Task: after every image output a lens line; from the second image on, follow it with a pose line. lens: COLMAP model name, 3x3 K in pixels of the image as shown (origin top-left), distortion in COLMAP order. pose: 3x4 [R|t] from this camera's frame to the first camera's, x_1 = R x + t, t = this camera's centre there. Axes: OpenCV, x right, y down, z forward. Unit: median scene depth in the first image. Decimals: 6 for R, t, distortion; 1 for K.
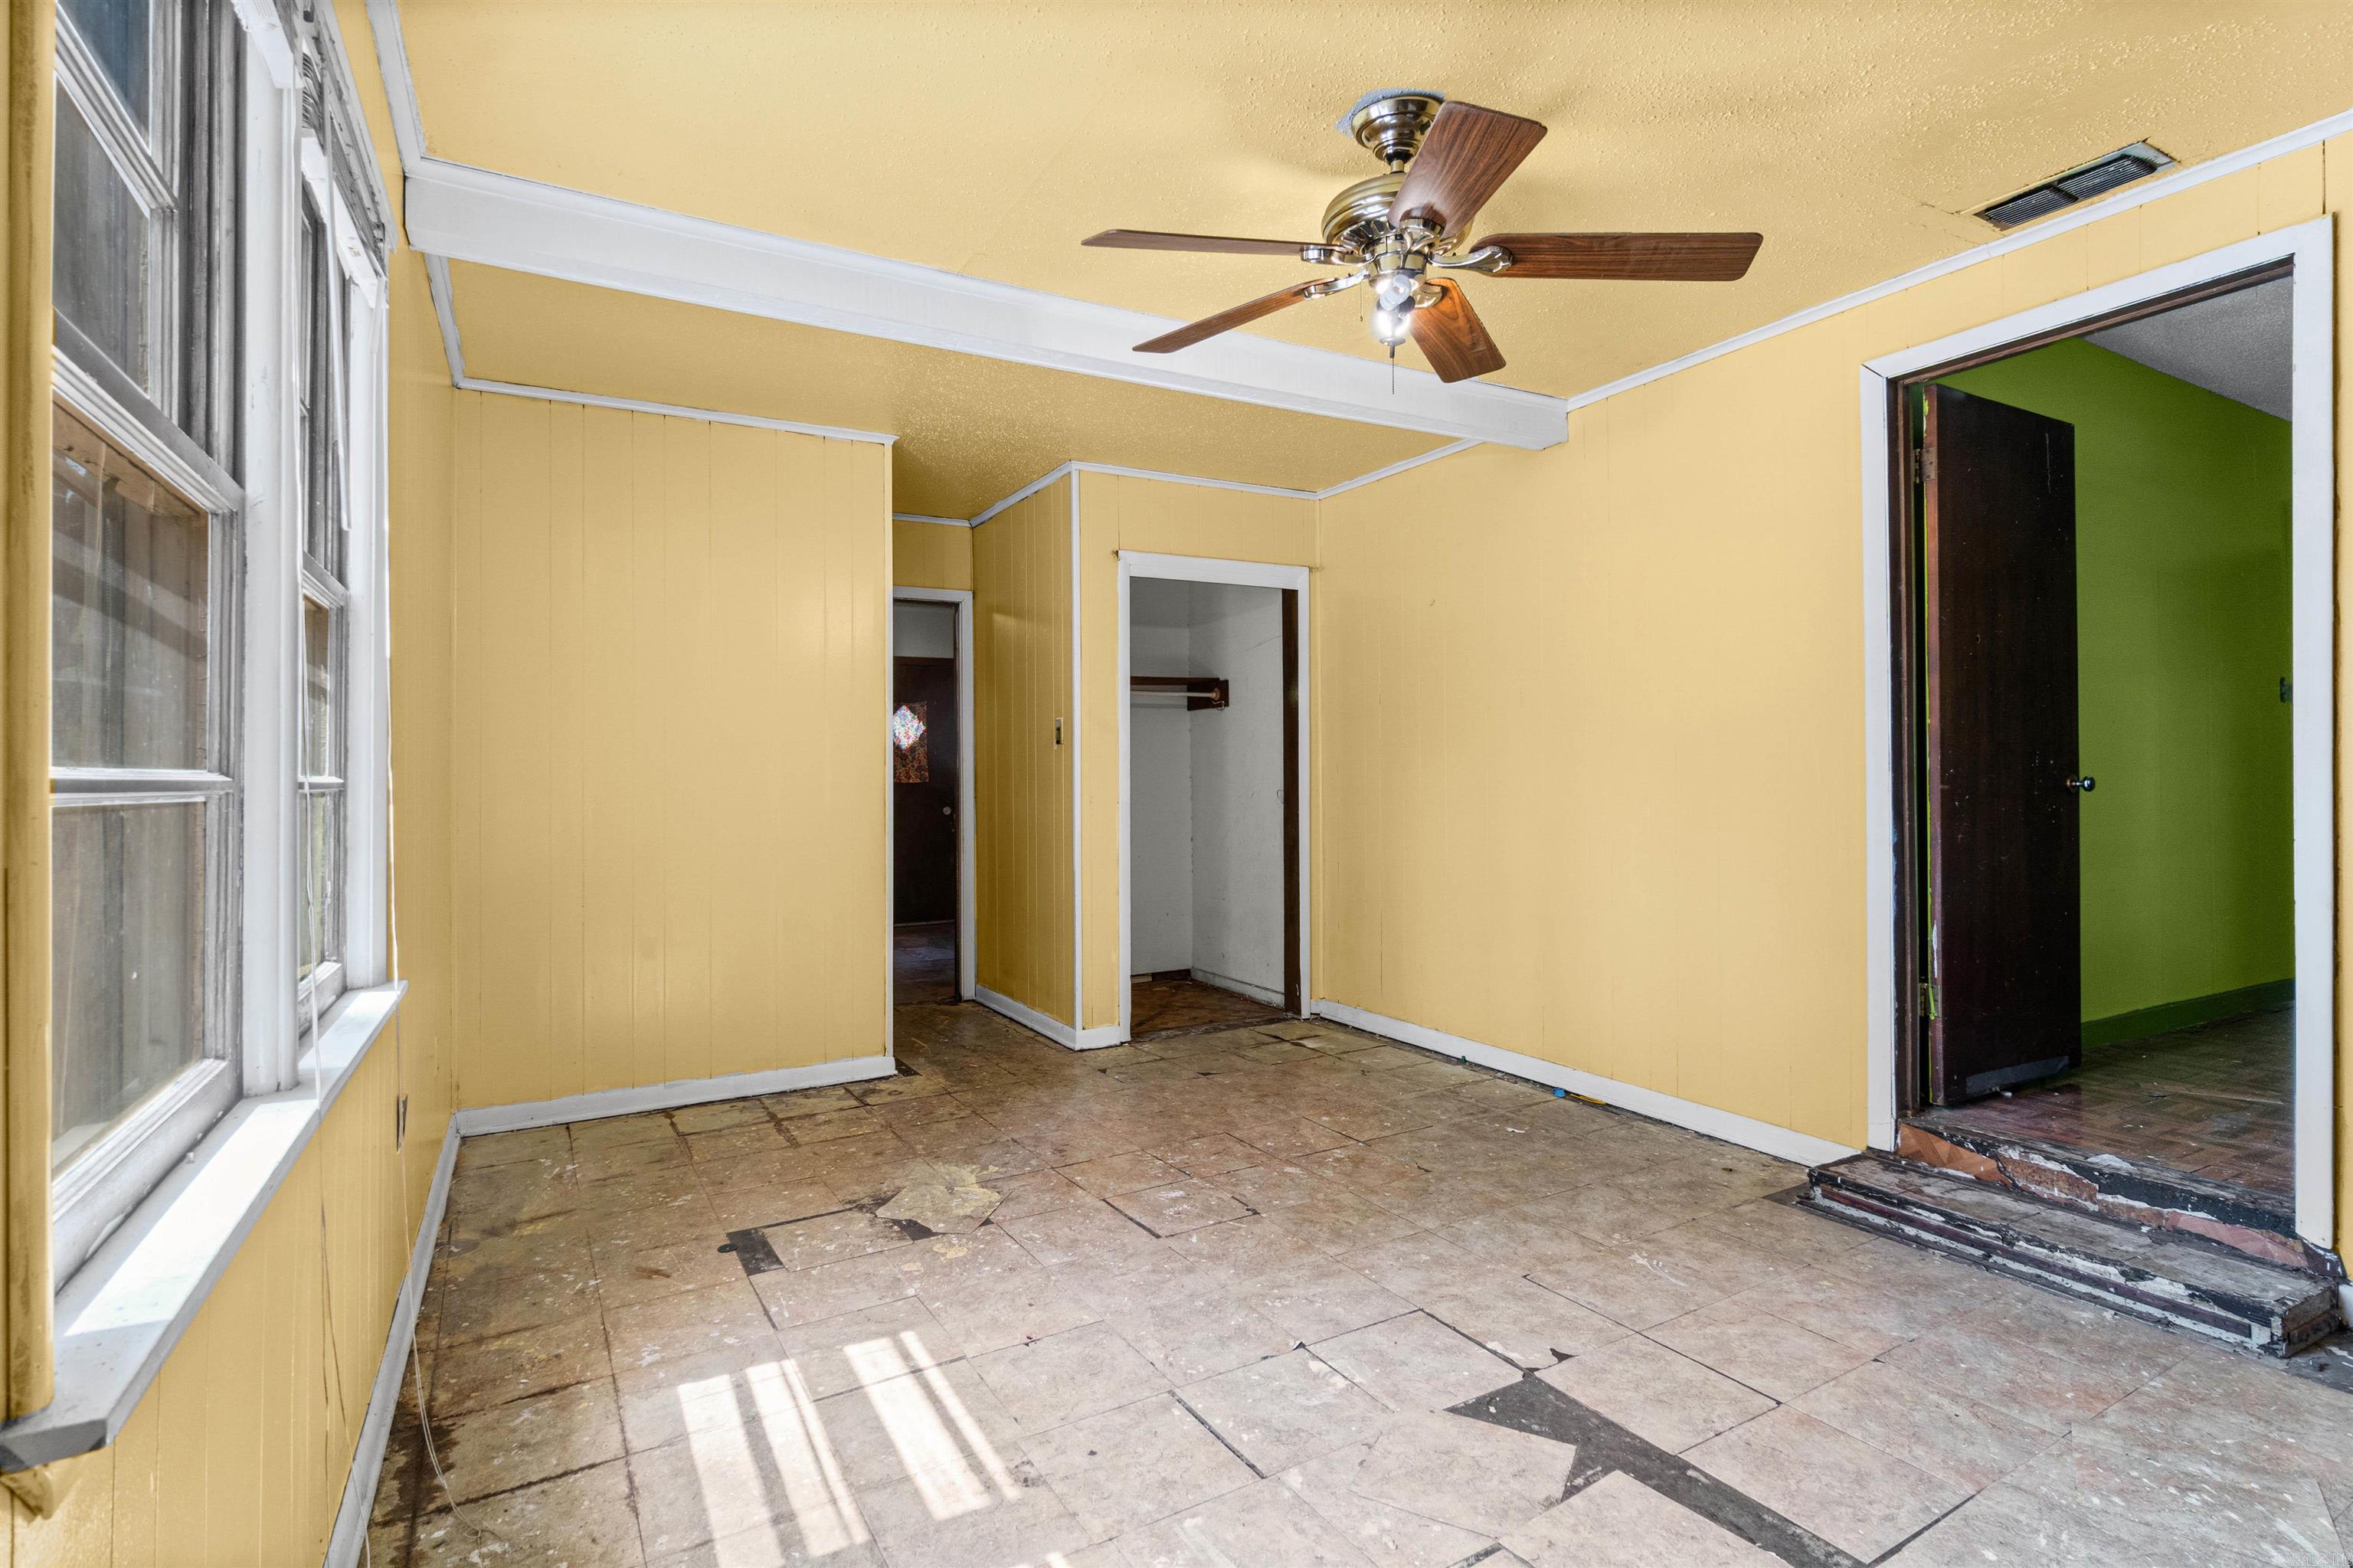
lens RADIAL K [[1150.4, 0, 1176.5], [0, 1150.4, 784.0], [0, 0, 1]] dist [-0.000709, -0.000801]
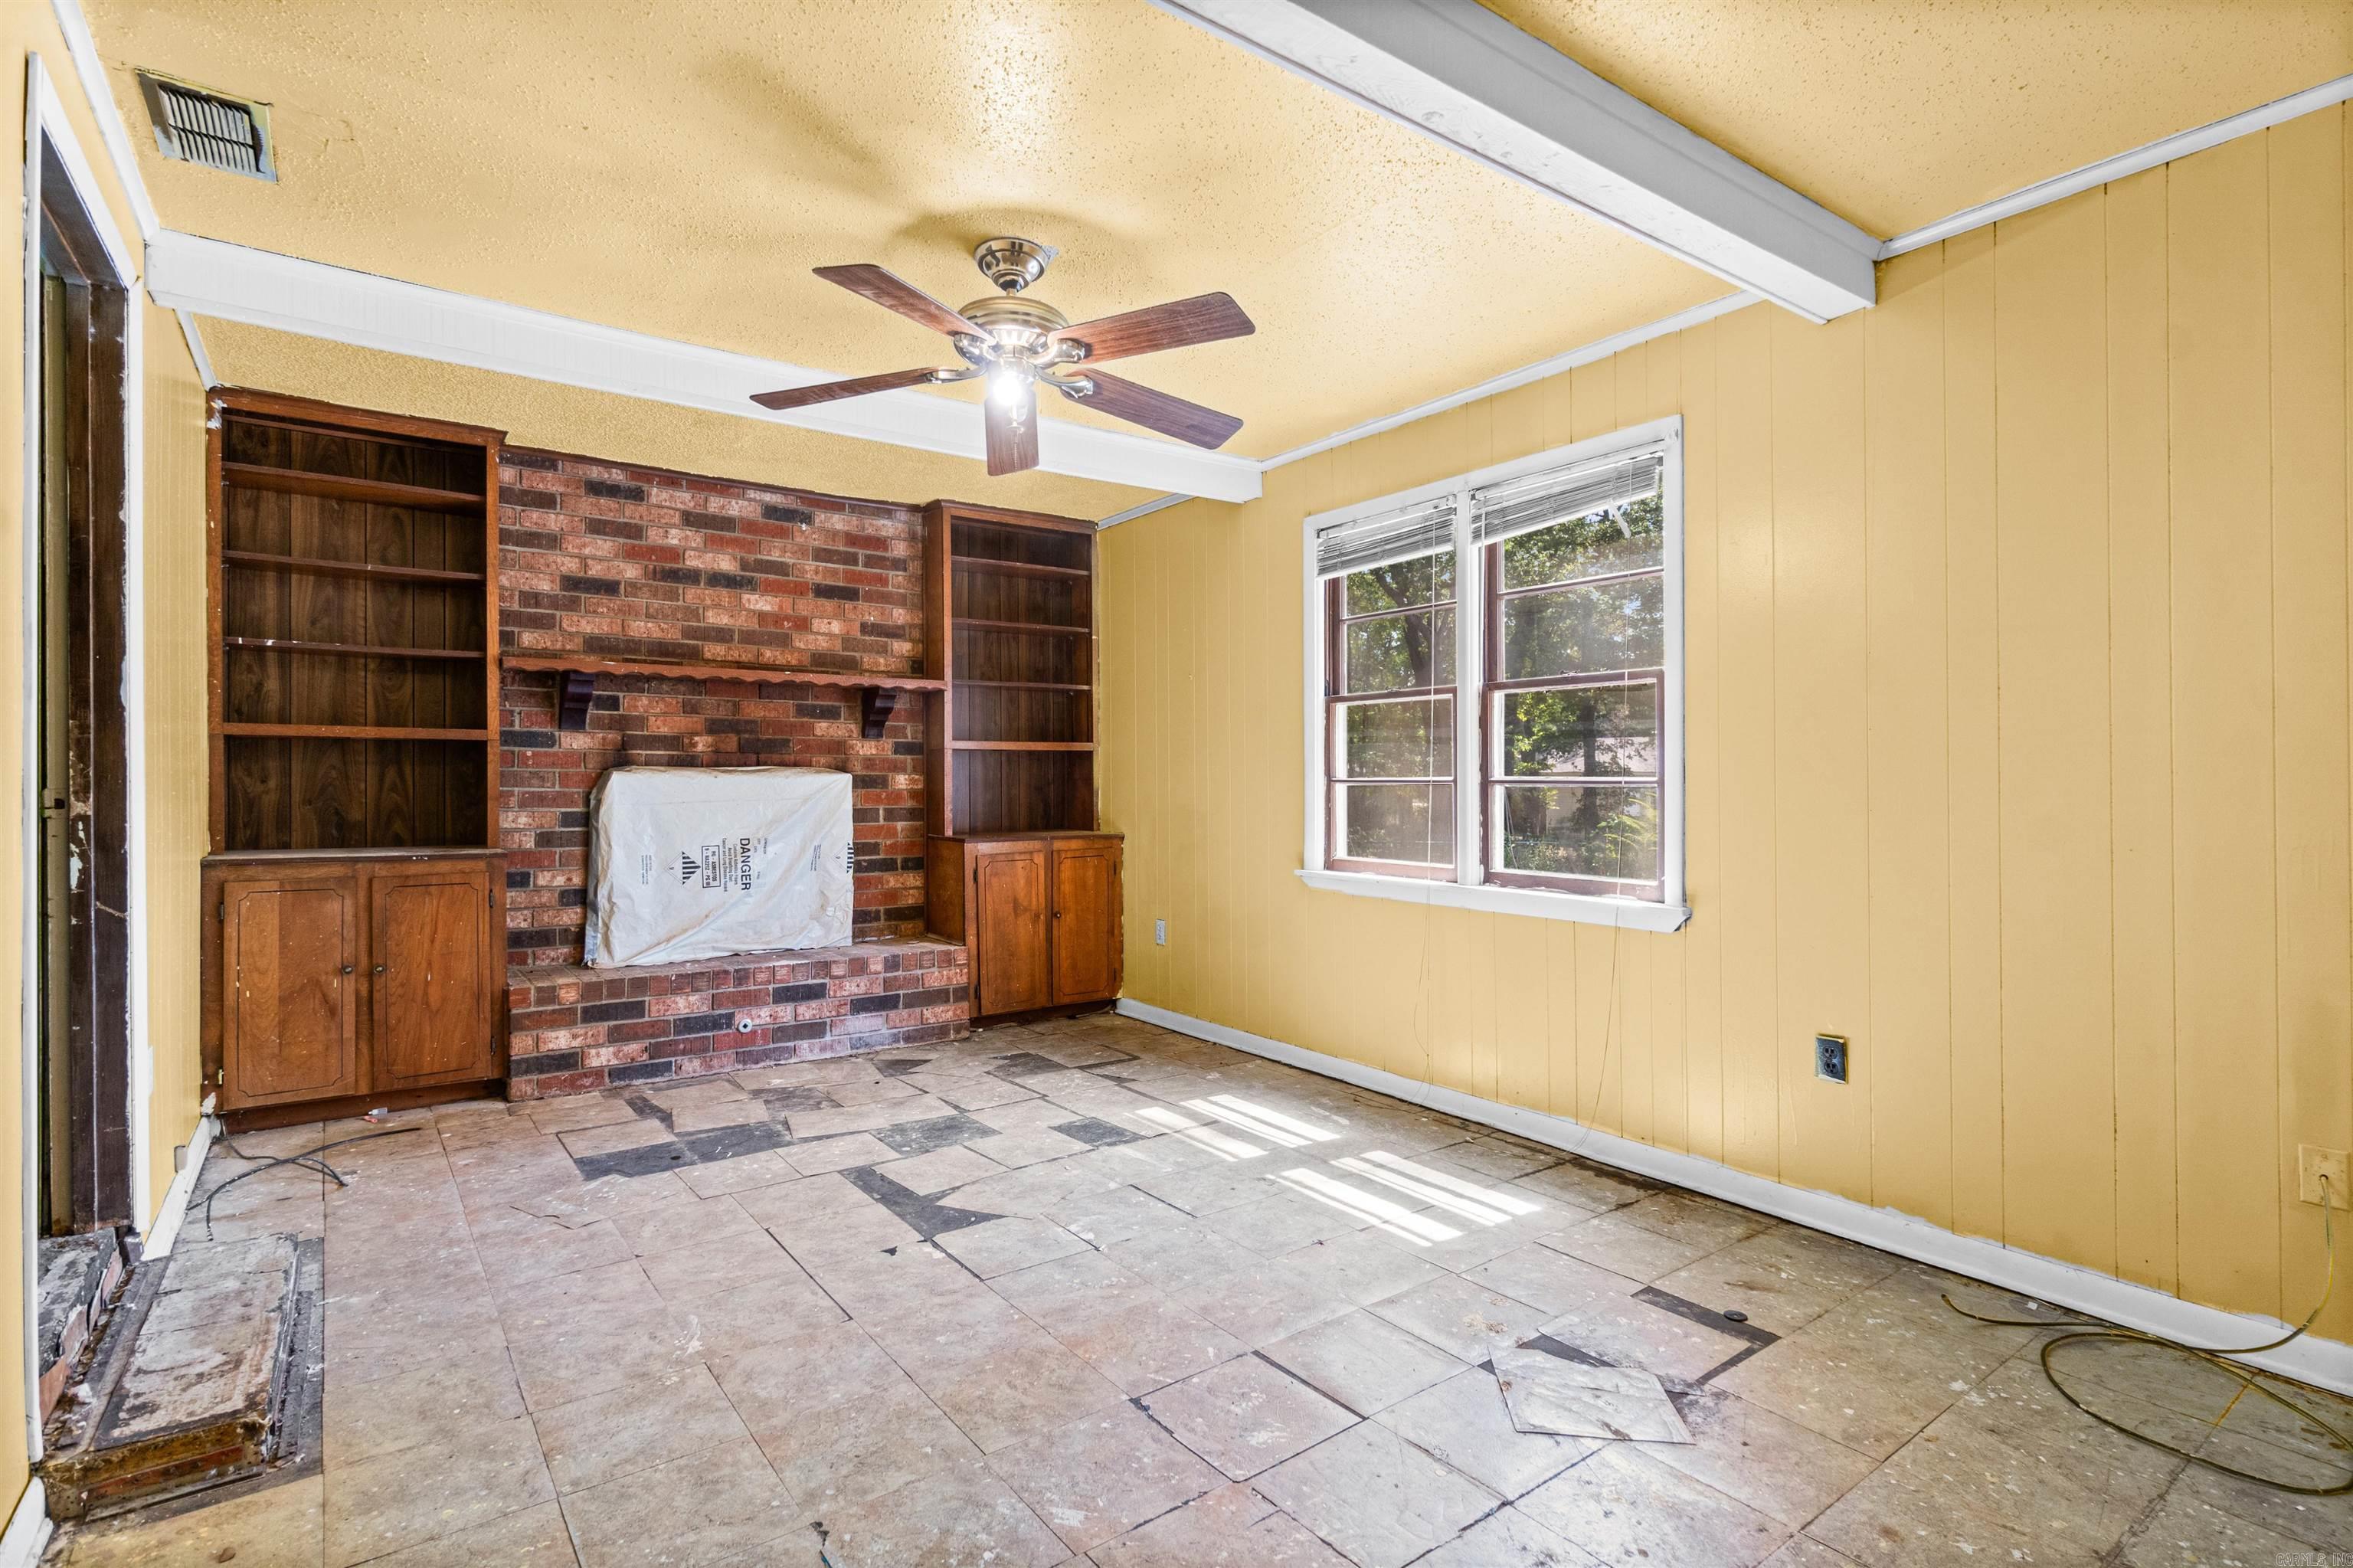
lens RADIAL K [[1150.4, 0, 1176.5], [0, 1150.4, 784.0], [0, 0, 1]] dist [-0.000709, -0.000801]
pose [[-0.994256, 0.009876, -0.106576, 0.140254], [0.008872, 0.999912, 0.009897, -0.017081], [0.106664, 0.008894, -0.994255, 2.062682]]
